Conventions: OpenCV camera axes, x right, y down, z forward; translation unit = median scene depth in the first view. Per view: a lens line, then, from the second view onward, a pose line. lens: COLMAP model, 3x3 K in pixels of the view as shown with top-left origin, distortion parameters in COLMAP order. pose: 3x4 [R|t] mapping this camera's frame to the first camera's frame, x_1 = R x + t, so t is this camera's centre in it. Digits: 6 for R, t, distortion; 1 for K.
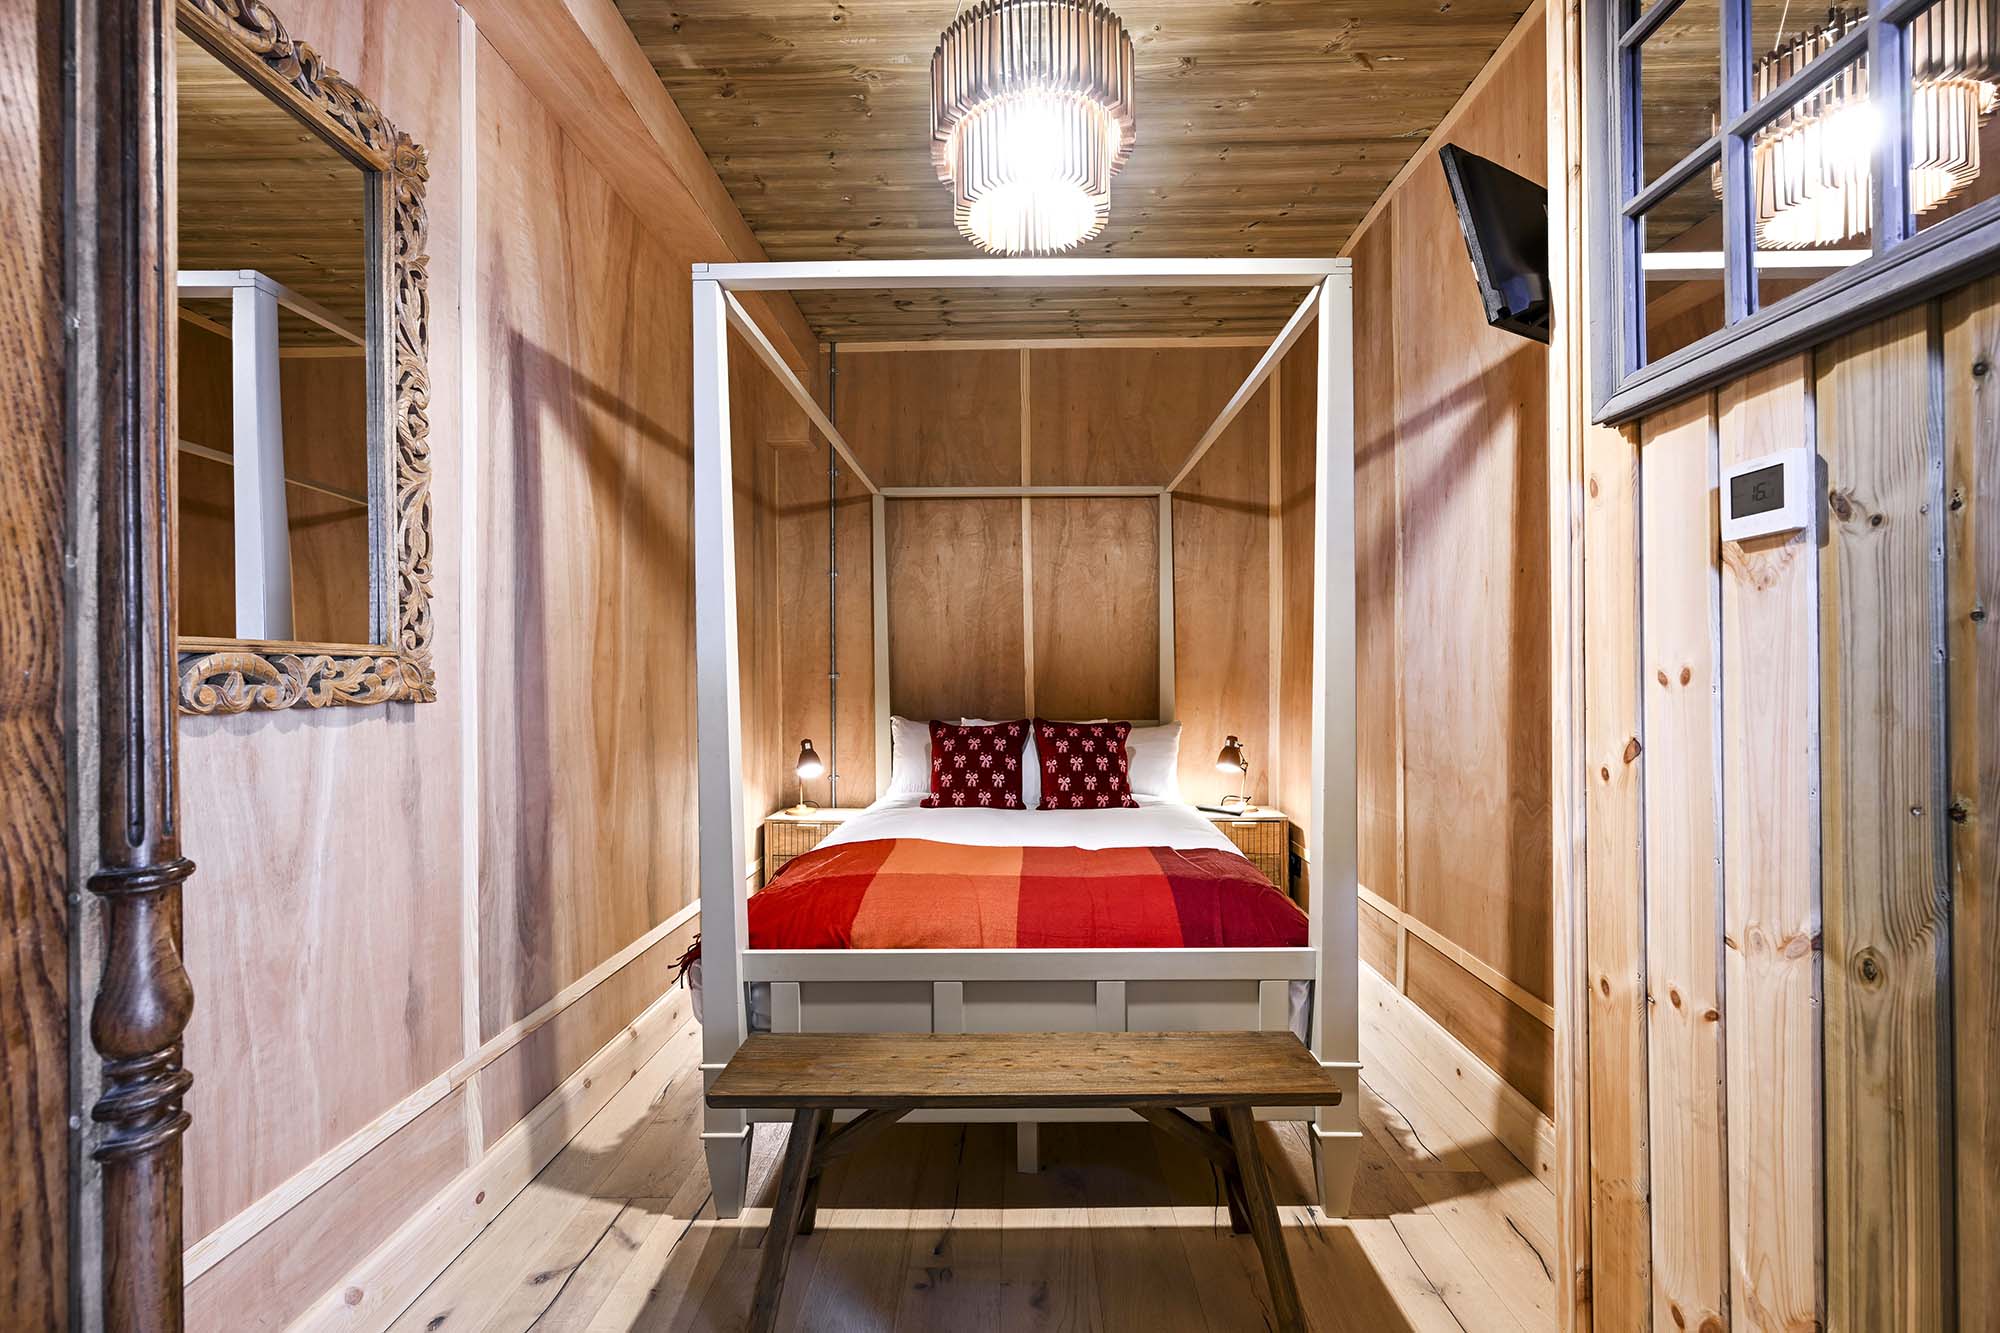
lens RADIAL K [[774.1, 0, 1016.1], [0, 774.1, 677.1], [0, 0, 1]] dist [-0.002552, 0.000324]
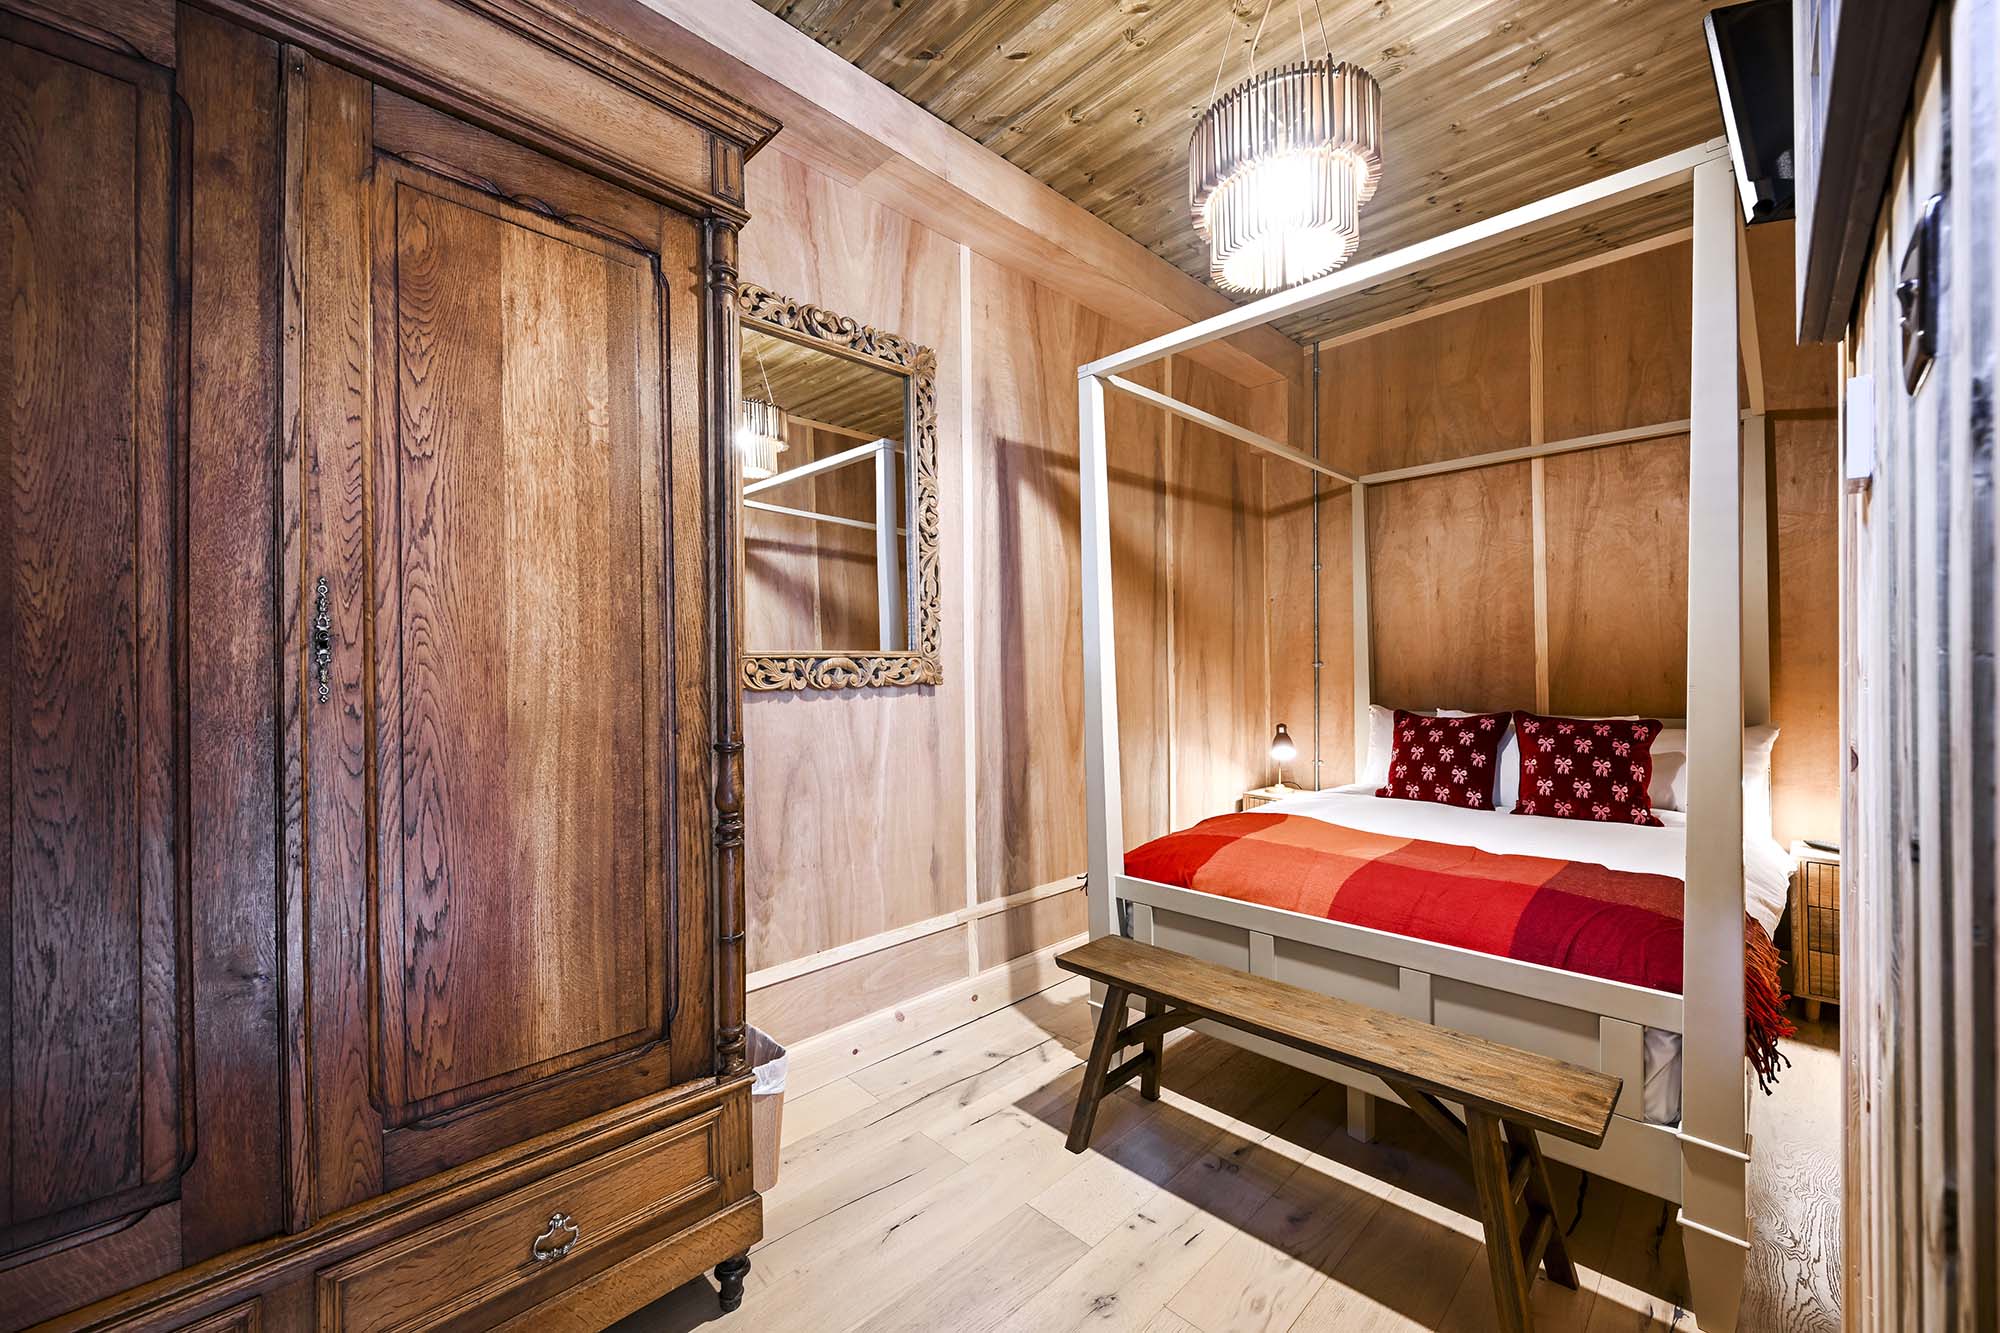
lens RADIAL K [[774.1, 0, 1016.1], [0, 774.1, 677.1], [0, 0, 1]] dist [-0.002552, 0.000324]
pose [[0.724639, 0.004475, -0.689114, 0.421834], [0.006555, 0.999889, 0.013386, -0.003541], [0.689097, -0.014217, 0.724529, -0.074010]]
